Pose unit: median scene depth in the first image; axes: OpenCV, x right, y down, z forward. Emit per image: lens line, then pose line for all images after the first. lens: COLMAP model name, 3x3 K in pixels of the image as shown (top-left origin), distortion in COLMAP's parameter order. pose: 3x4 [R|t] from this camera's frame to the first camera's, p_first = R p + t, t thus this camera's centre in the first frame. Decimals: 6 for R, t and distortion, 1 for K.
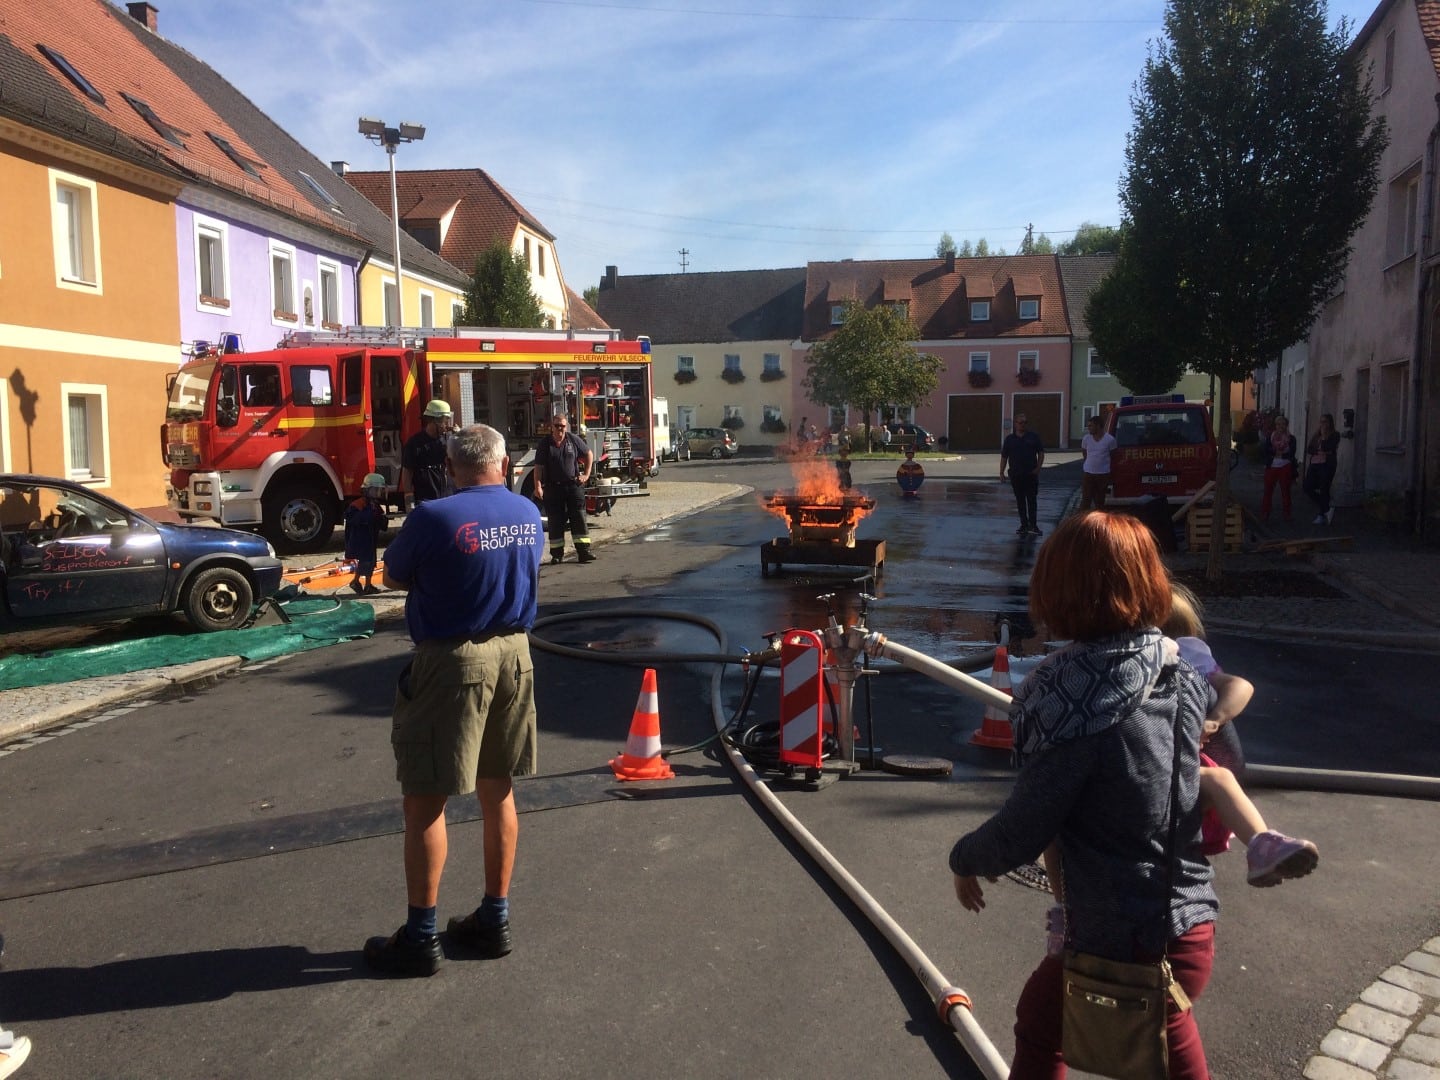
lens RADIAL K [[1273.1, 0, 719.6], [0, 1273.1, 581.8], [0, 0, 1]] dist [0.050464, -0.013857]
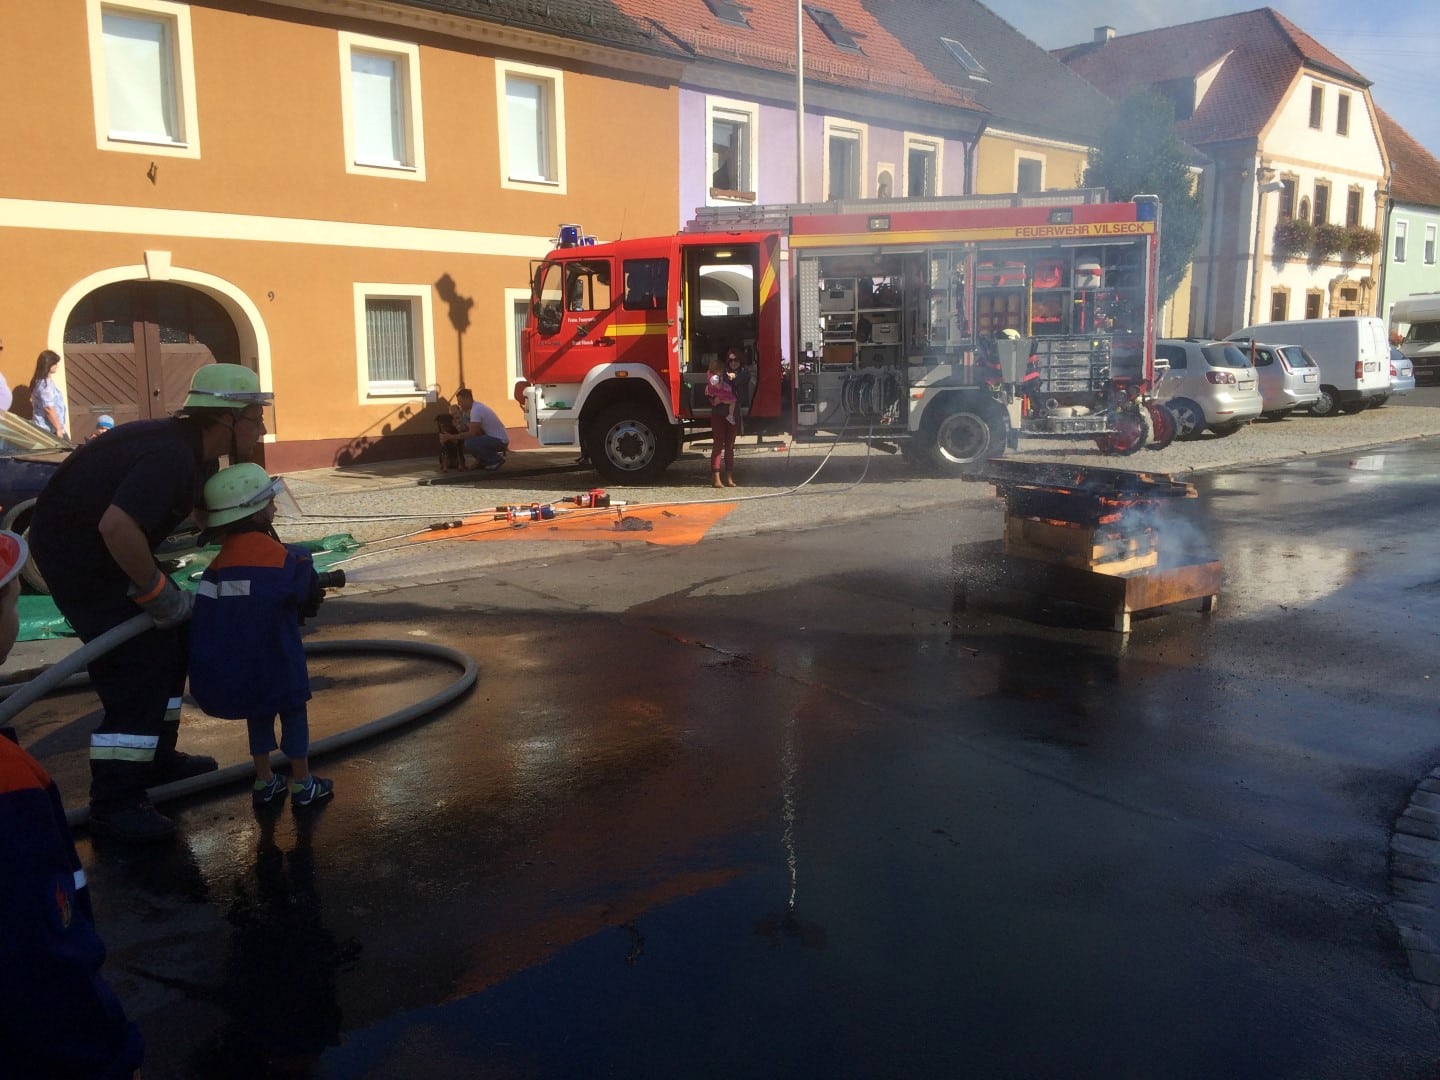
lens RADIAL K [[1262.6, 0, 660.7], [0, 1262.6, 540.2], [0, 0, 1]] dist [0.119807, -0.128393]
pose [[0.757927, 0.107759, -0.643378, 0.198842], [-0.081421, 0.994176, 0.070597, -0.040202], [0.647239, -0.001123, 0.762287, 0.323989]]
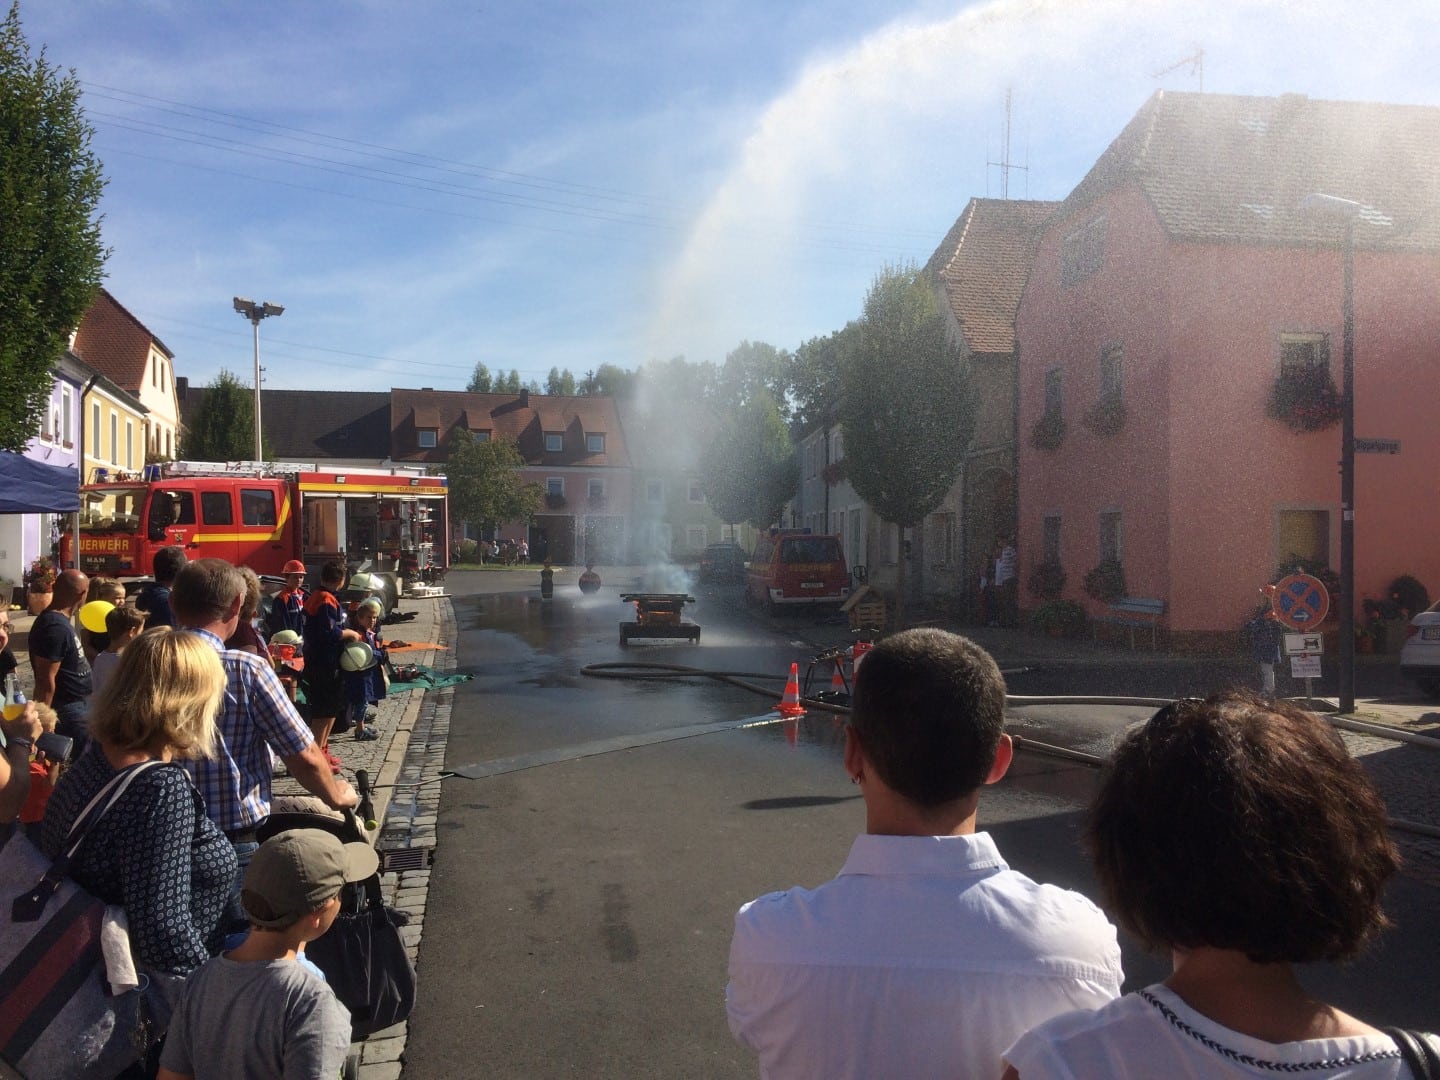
lens RADIAL K [[1262.7, 0, 727.8], [0, 1262.7, 583.5], [0, 0, 1]] dist [0.043758, -0.013399]
pose [[0.921450, 0.003653, 0.388480, -0.289906], [0.029827, 0.996339, -0.080116, 0.029524], [-0.387350, 0.085411, 0.917968, -0.279032]]
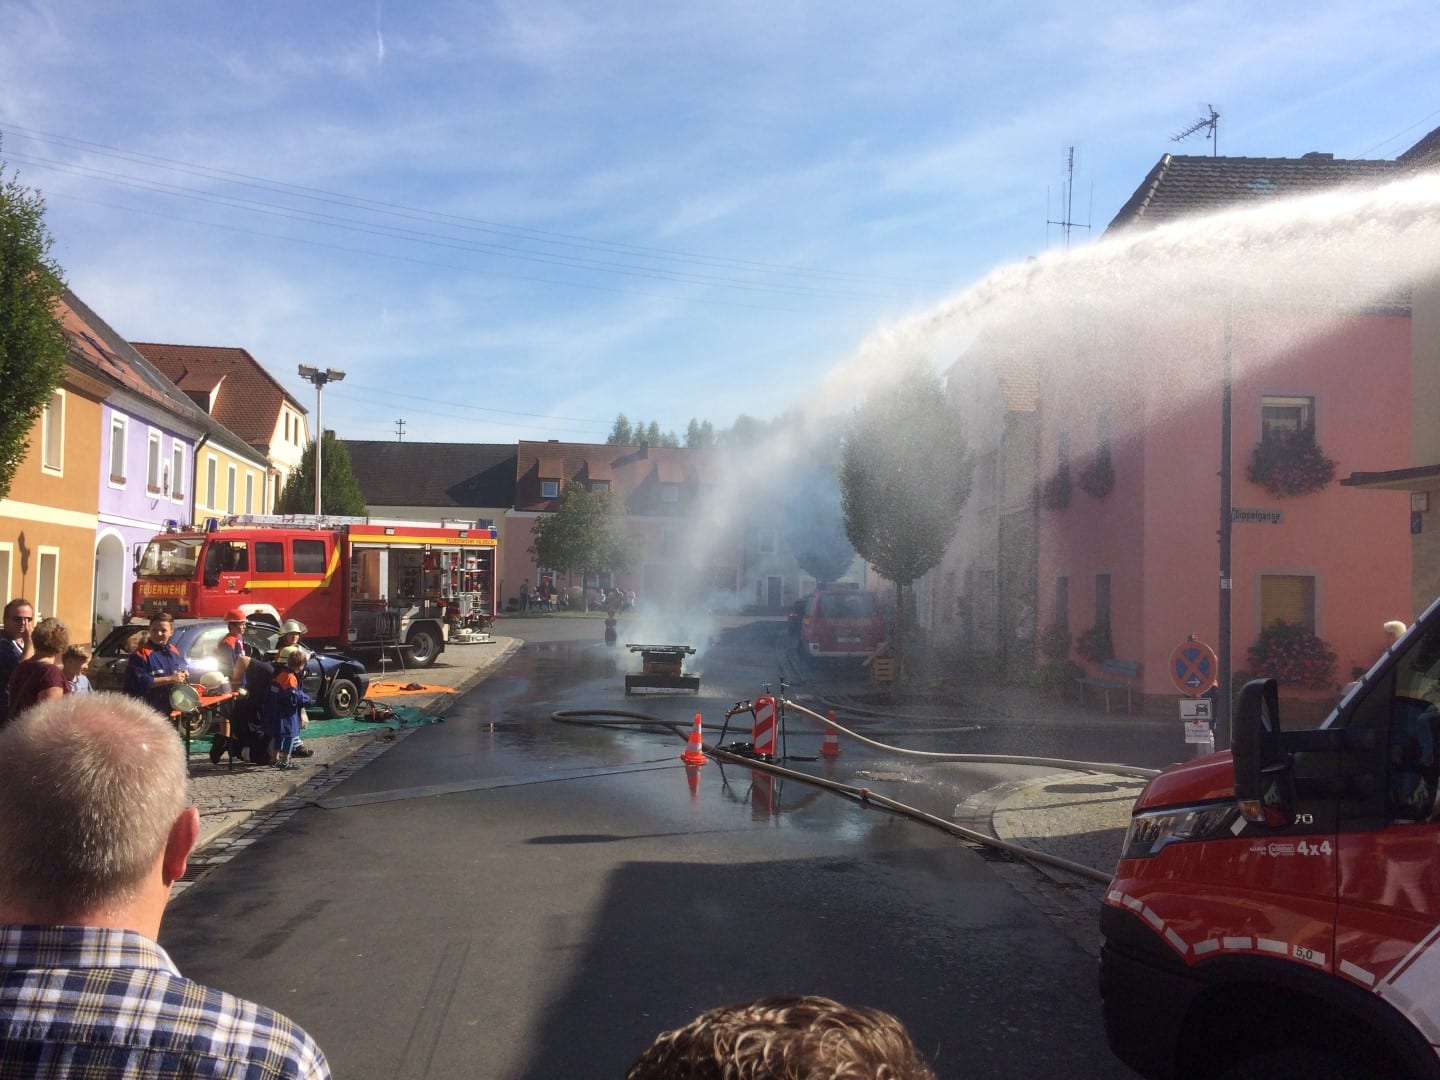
lens RADIAL K [[1273.1, 0, 719.6], [0, 1273.1, 581.8], [0, 0, 1]] dist [0.050464, -0.013857]
pose [[0.963566, 0.034285, 0.265265, -0.184998], [-0.001767, 0.992545, -0.121865, 0.032367], [-0.267466, 0.116956, 0.956443, -0.363996]]
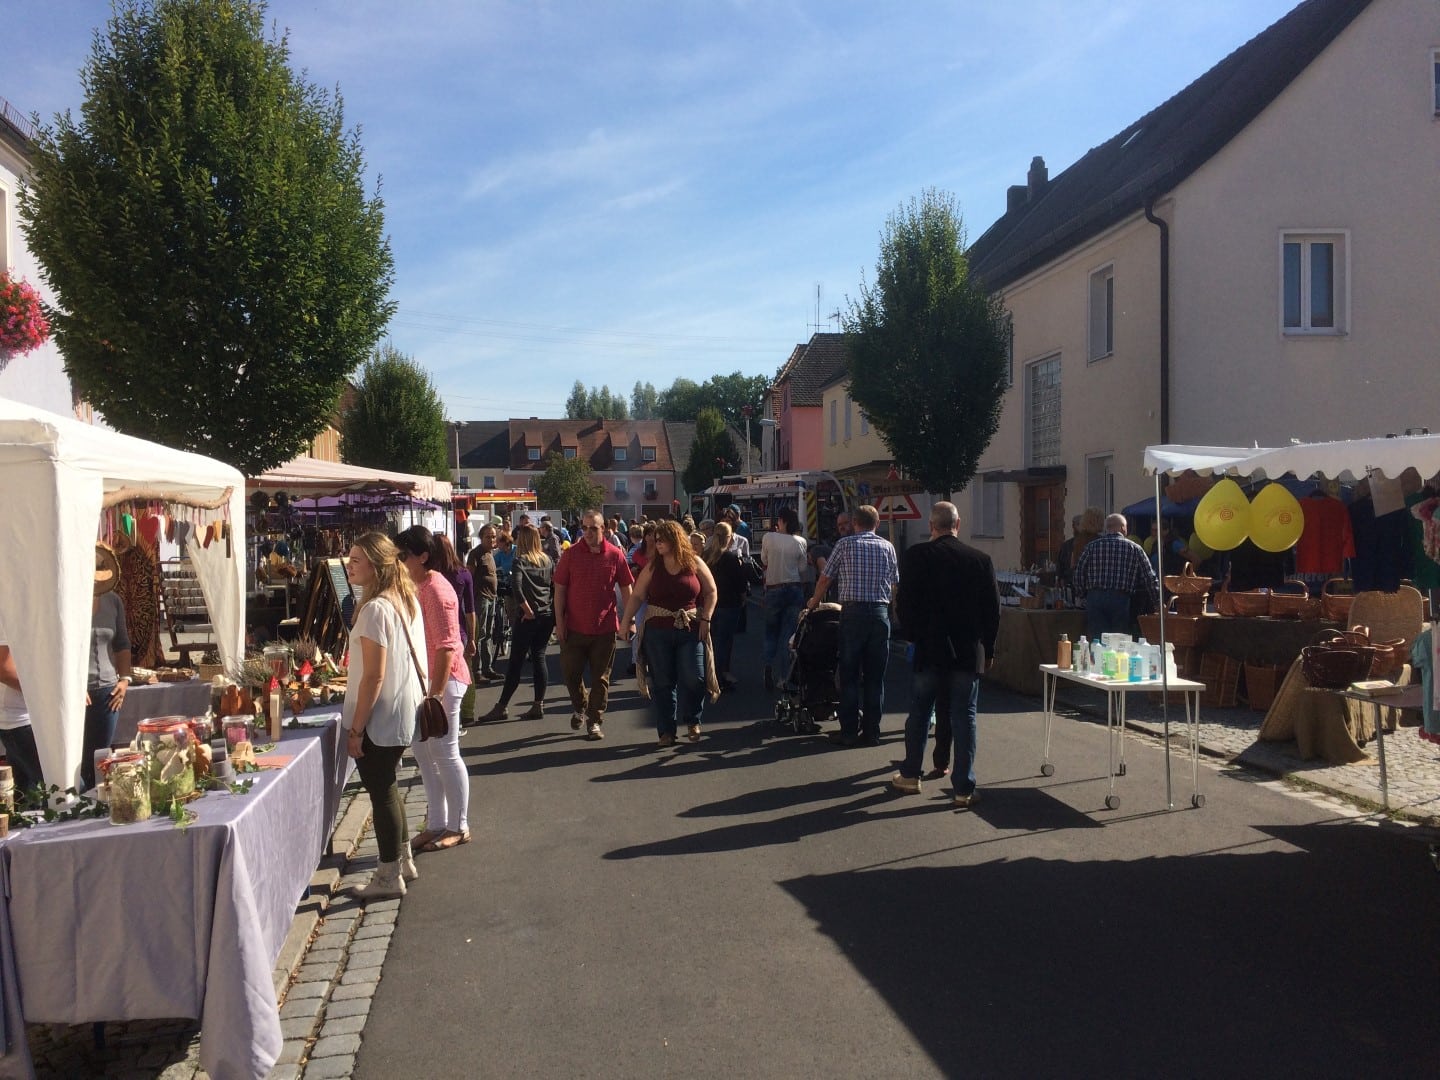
lens RADIAL K [[1273.1, 0, 719.6], [0, 1273.1, 581.8], [0, 0, 1]] dist [0.050464, -0.013857]
pose [[0.954175, -0.009359, 0.299104, -0.525263], [0.032338, 0.996882, -0.071969, 0.234478], [-0.297498, 0.078344, 0.951503, -1.855210]]
